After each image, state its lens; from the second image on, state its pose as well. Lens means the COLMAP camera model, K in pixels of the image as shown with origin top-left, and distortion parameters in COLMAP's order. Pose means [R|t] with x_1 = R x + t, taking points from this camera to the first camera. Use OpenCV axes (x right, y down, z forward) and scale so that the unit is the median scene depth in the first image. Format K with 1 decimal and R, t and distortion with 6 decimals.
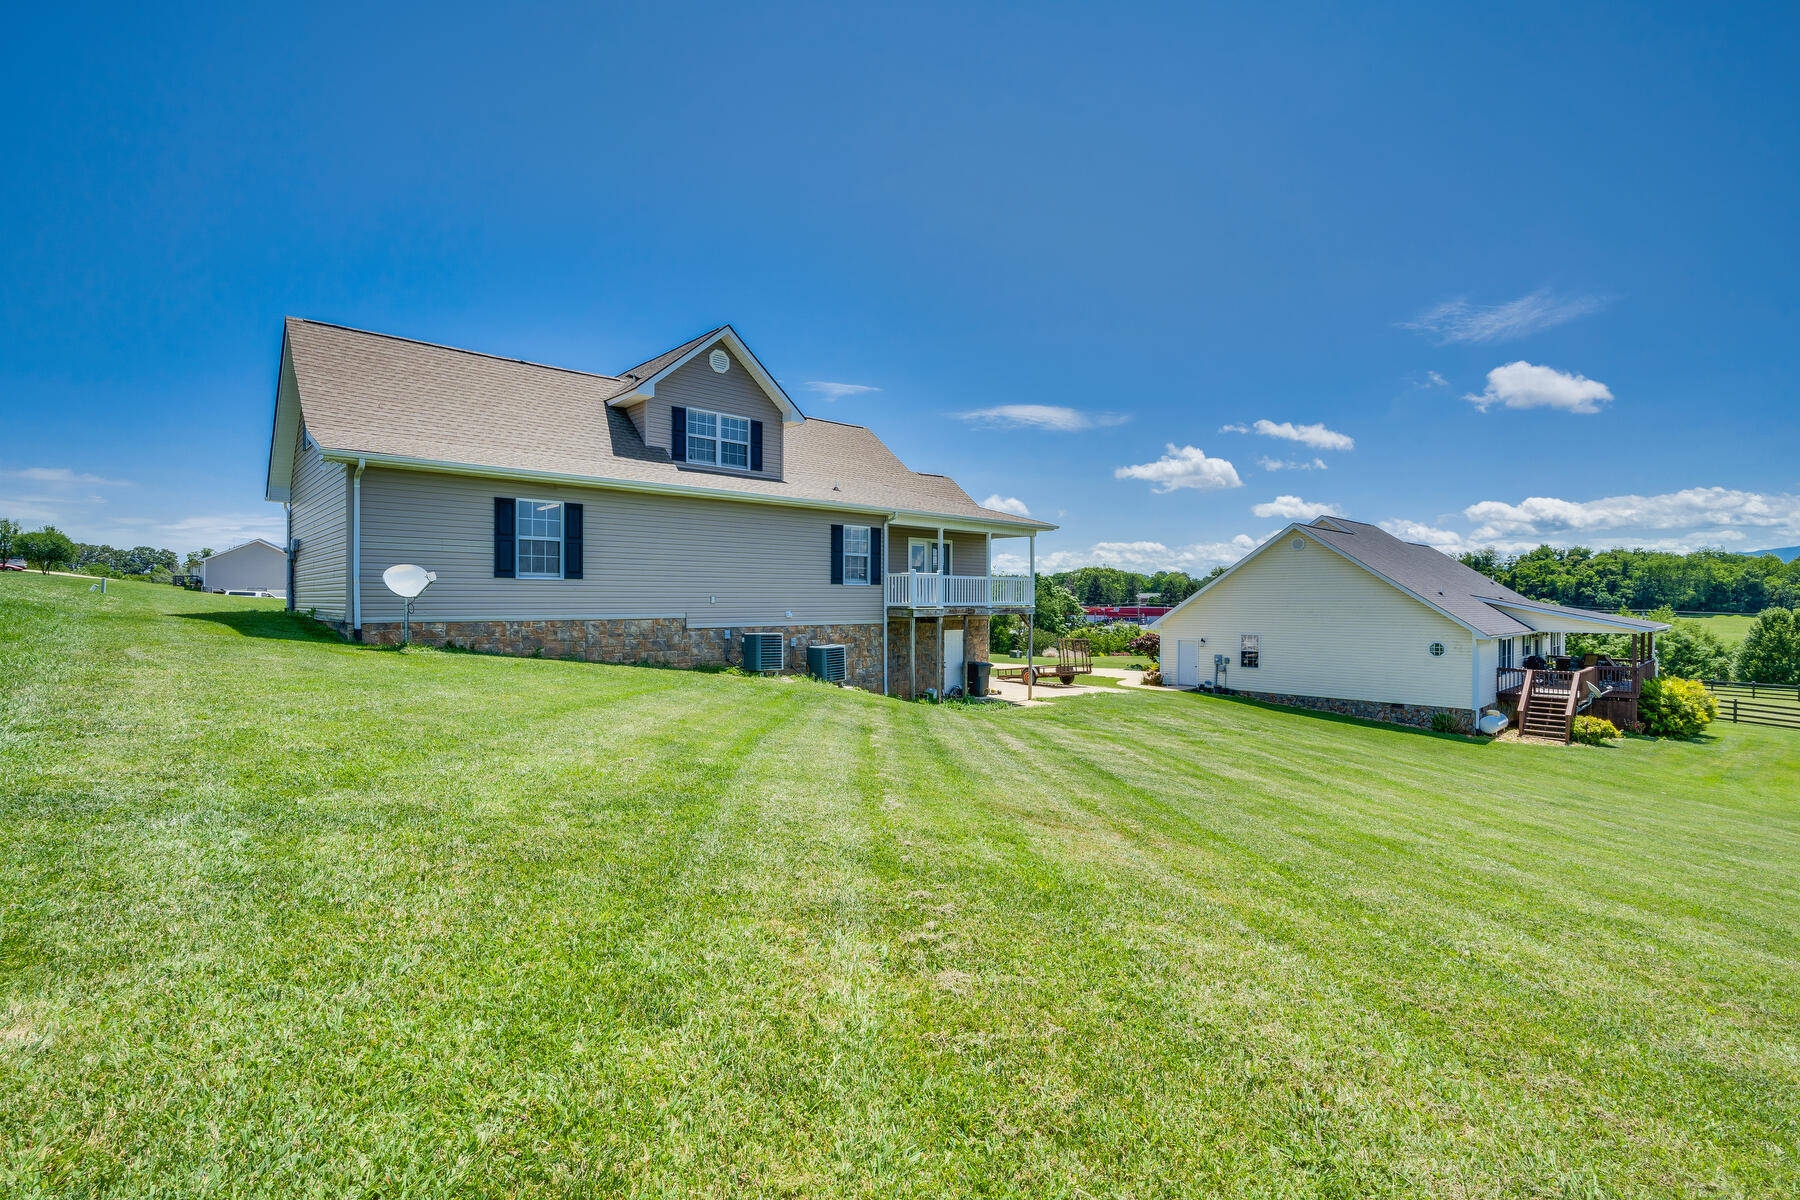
lens RADIAL K [[815.8, 0, 903.3], [0, 815.8, 598.8], [0, 0, 1]] dist [-0.008820, -0.000057]
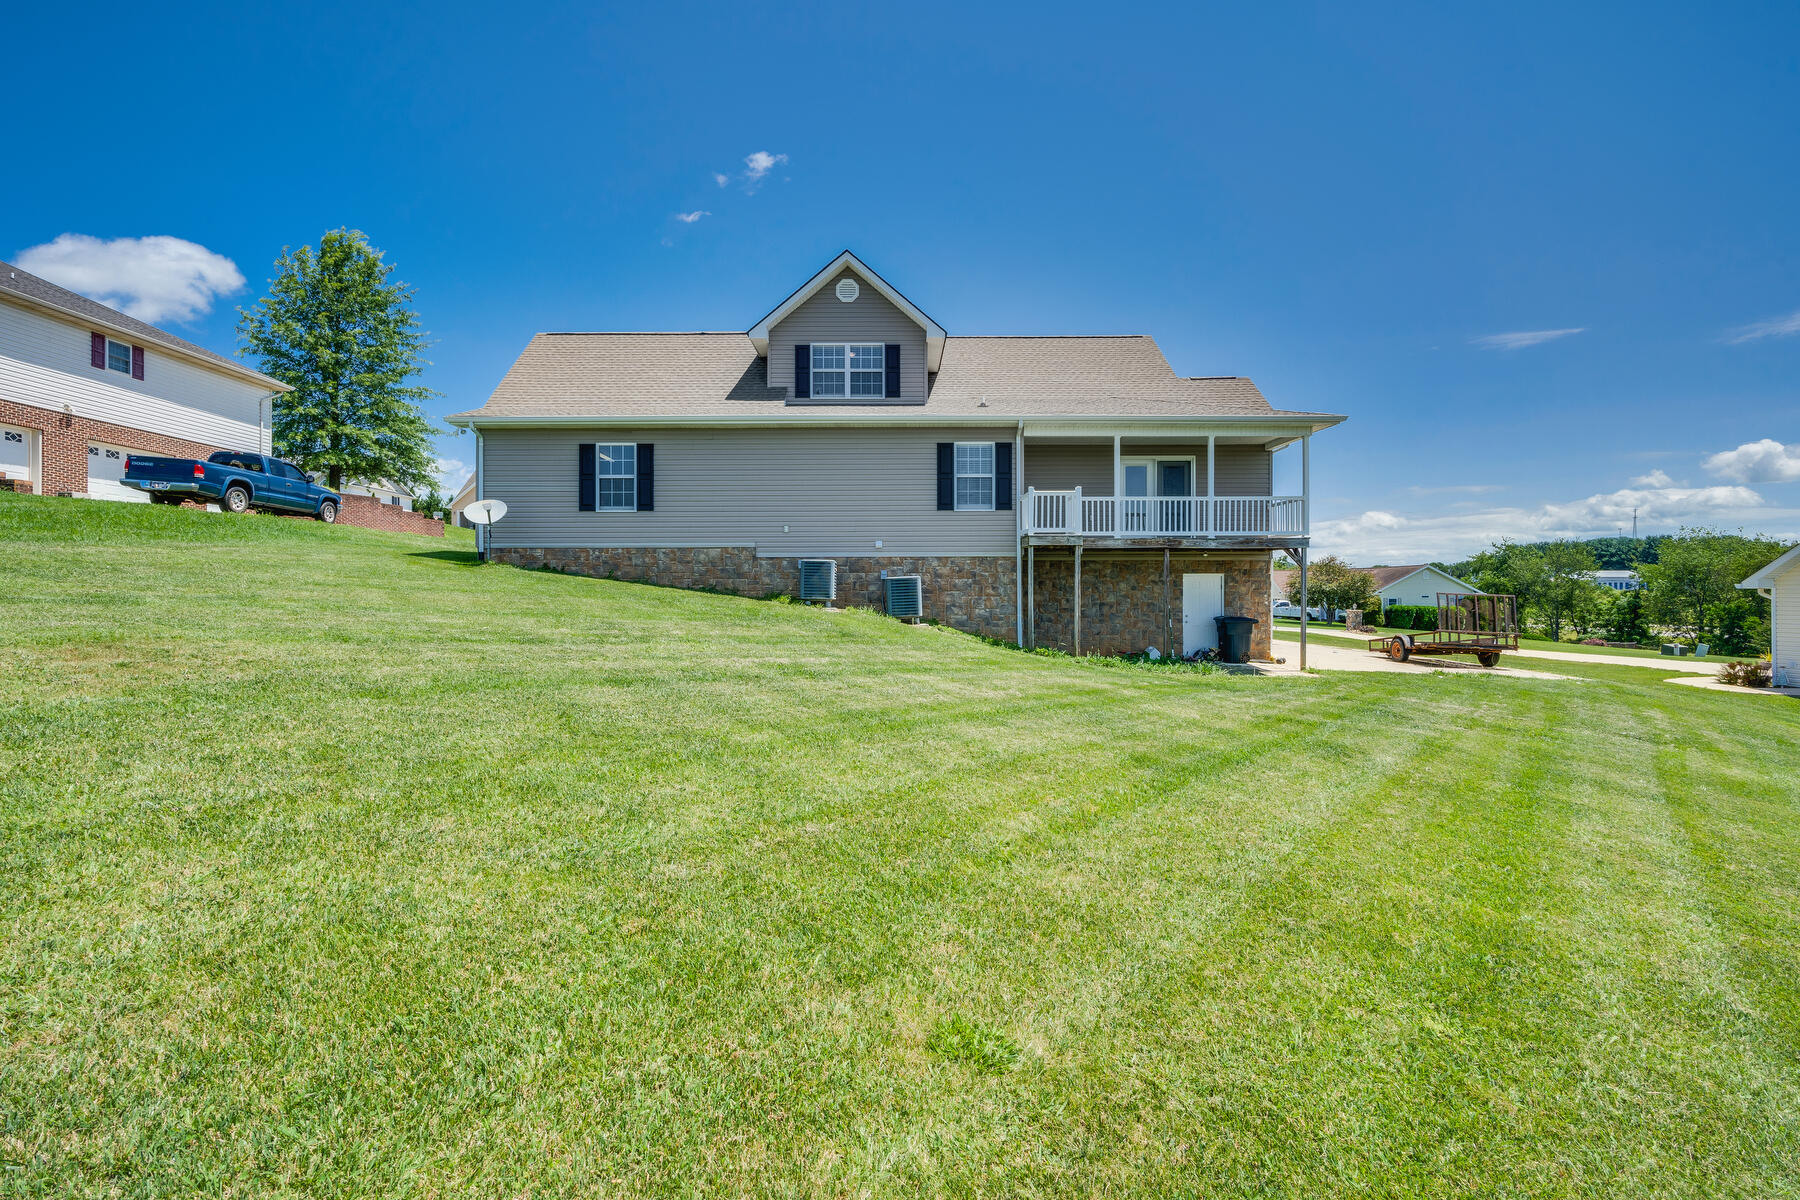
lens RADIAL K [[815.8, 0, 892.2], [0, 815.8, 595.2], [0, 0, 1]] dist [-0.008820, -0.000057]
pose [[0.729570, -0.000391, -0.683906, 0.482284], [0.004800, 0.999978, 0.004549, 0.069548], [0.683889, -0.006602, 0.729556, 0.325283]]
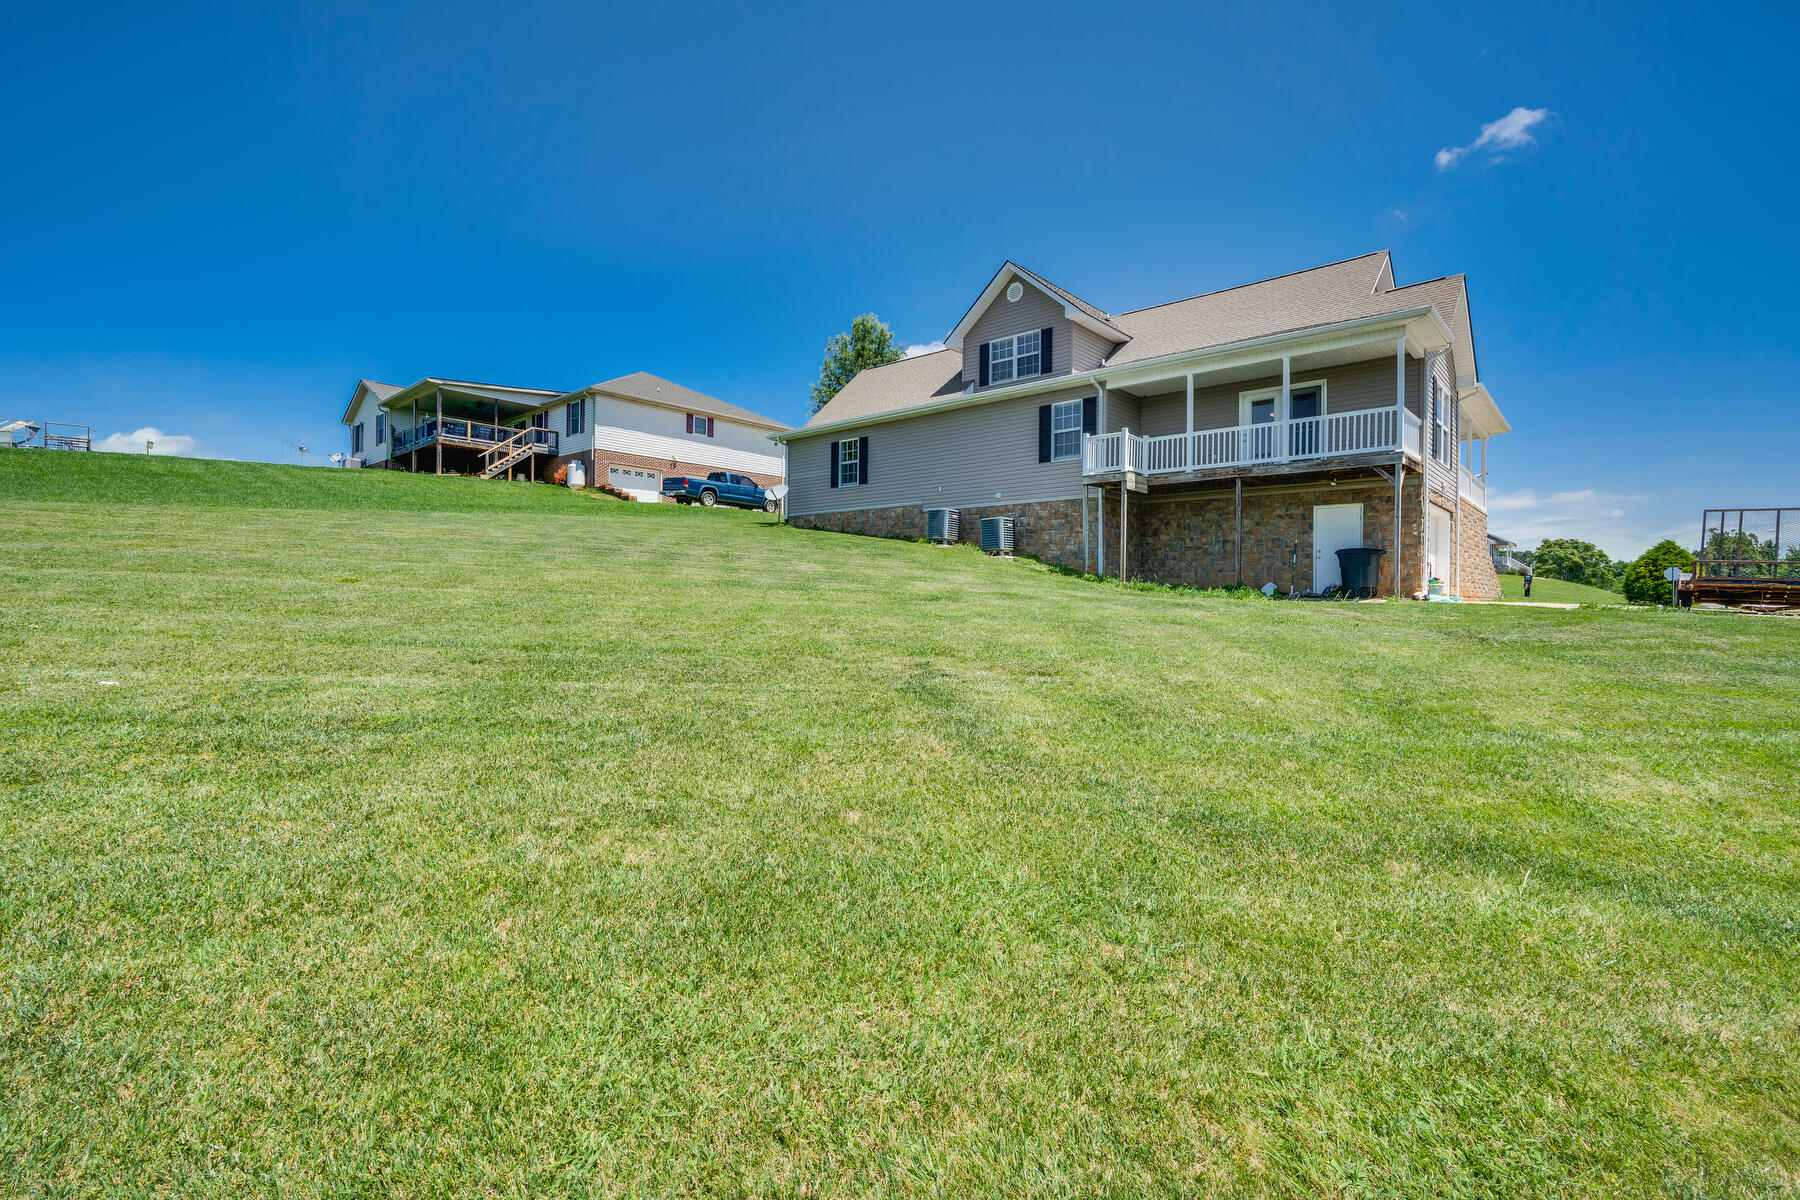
lens RADIAL K [[815.8, 0, 900.5], [0, 815.8, 599.0], [0, 0, 1]] dist [-0.008820, -0.000057]
pose [[0.088926, -0.000966, -0.996038, 0.949217], [-0.007024, 0.999974, -0.001597, 0.160690], [0.996013, 0.007138, 0.088917, 0.734846]]
